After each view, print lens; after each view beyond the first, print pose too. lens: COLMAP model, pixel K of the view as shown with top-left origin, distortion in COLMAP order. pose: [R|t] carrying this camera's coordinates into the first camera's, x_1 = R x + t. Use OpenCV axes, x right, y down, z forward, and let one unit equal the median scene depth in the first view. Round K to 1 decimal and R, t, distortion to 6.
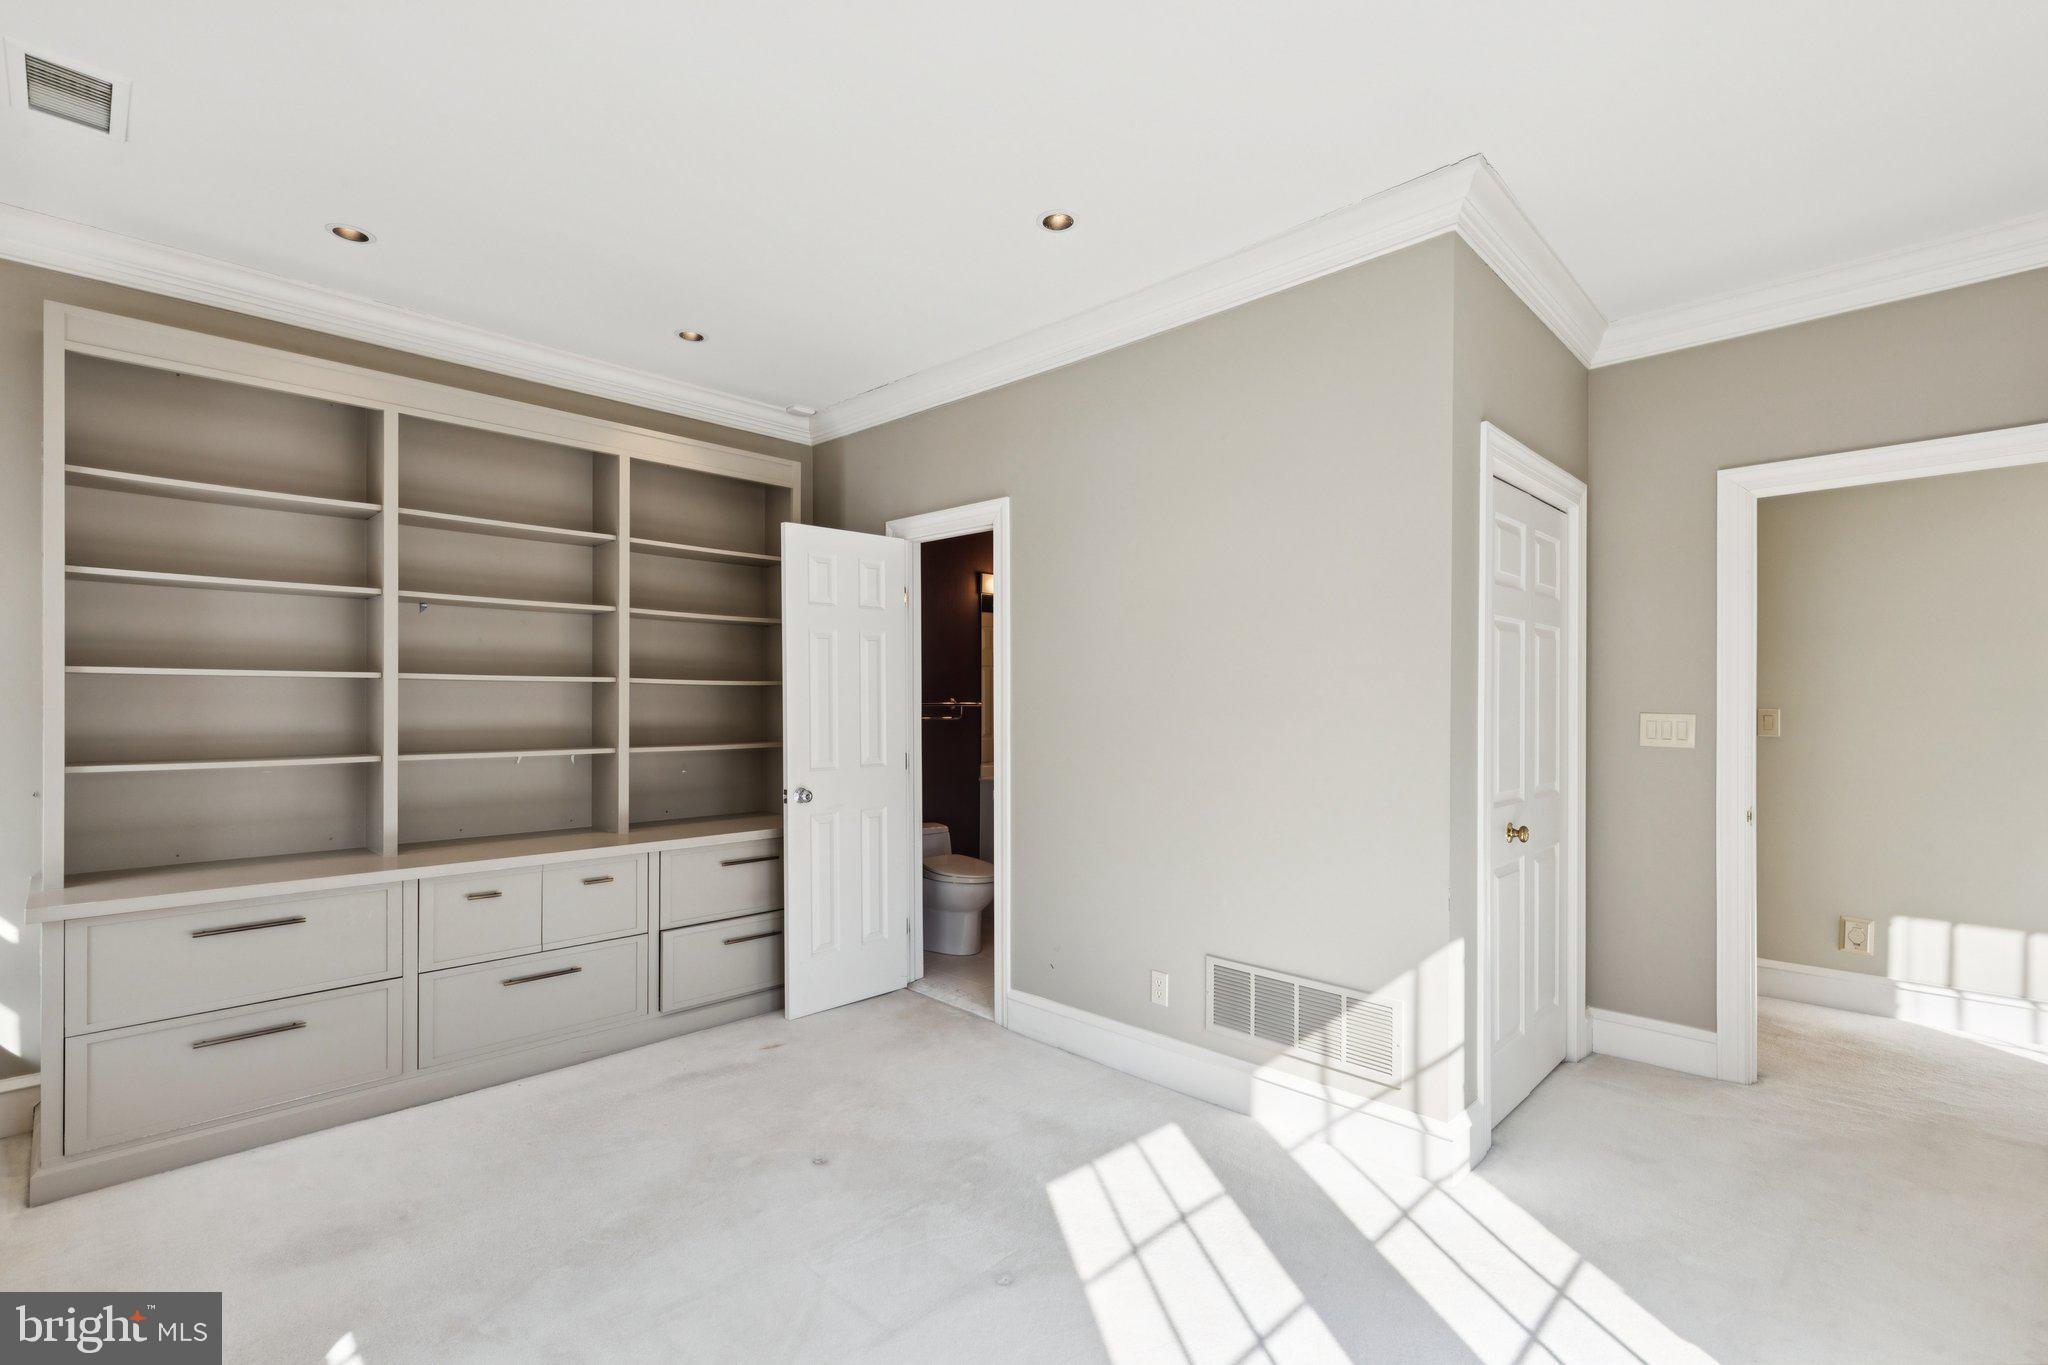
lens RADIAL K [[924.8, 0, 1019.8], [0, 924.8, 706.4], [0, 0, 1]] dist [0.000759, 0.000016]
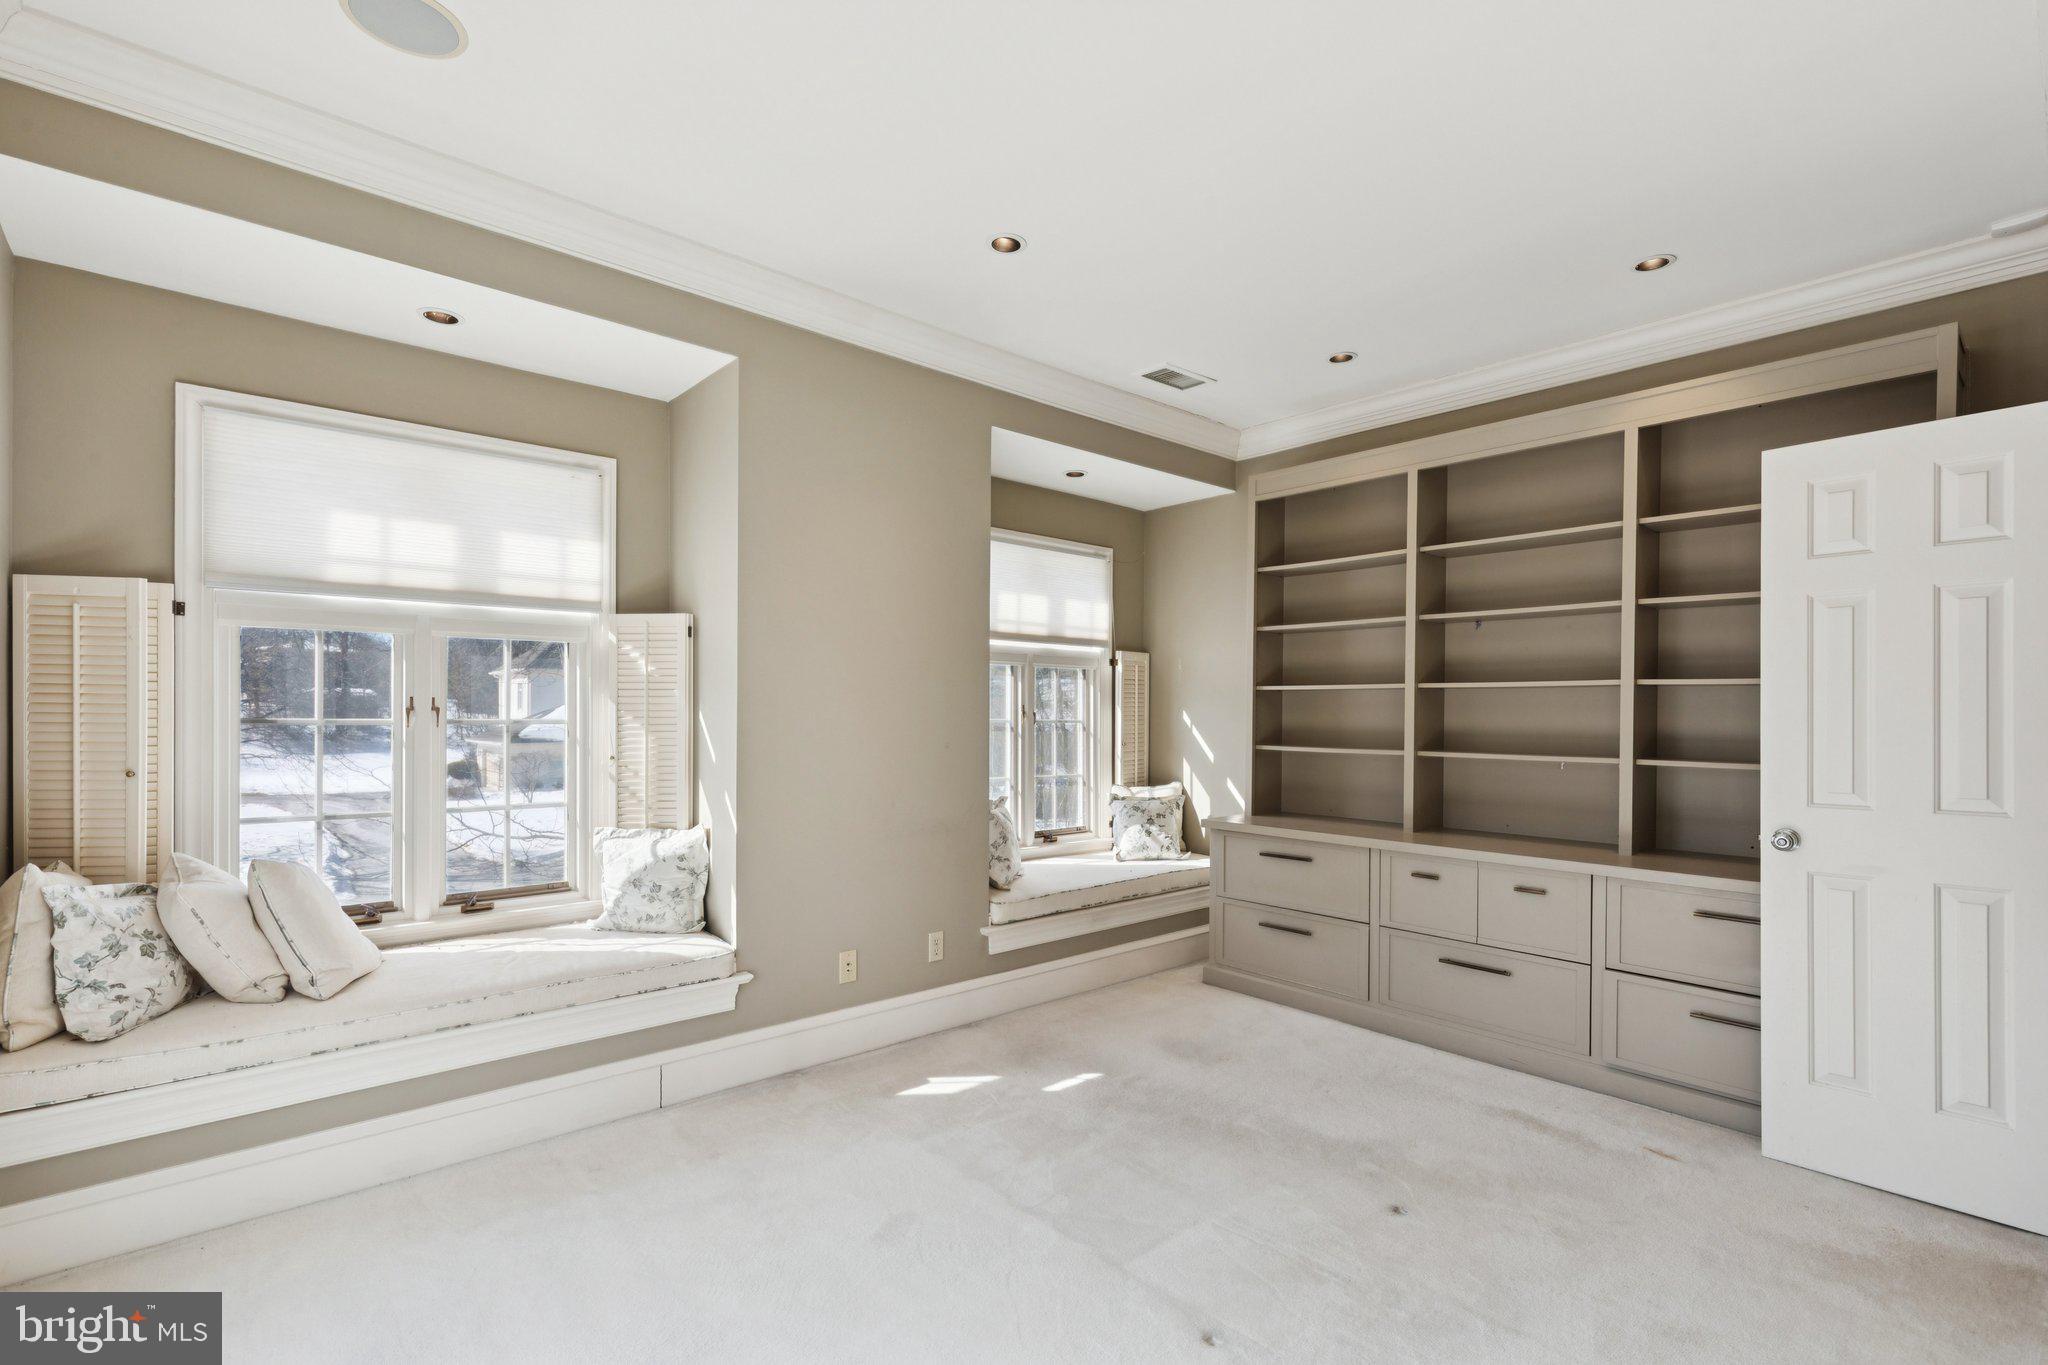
lens RADIAL K [[924.8, 0, 1019.8], [0, 924.8, 706.4], [0, 0, 1]] dist [0.000759, 0.000016]
pose [[-0.074679, -0.003133, -0.997203, 0.538925], [-0.001254, 0.999995, -0.003048, -0.002030], [0.997207, 0.001023, -0.074682, 0.520357]]
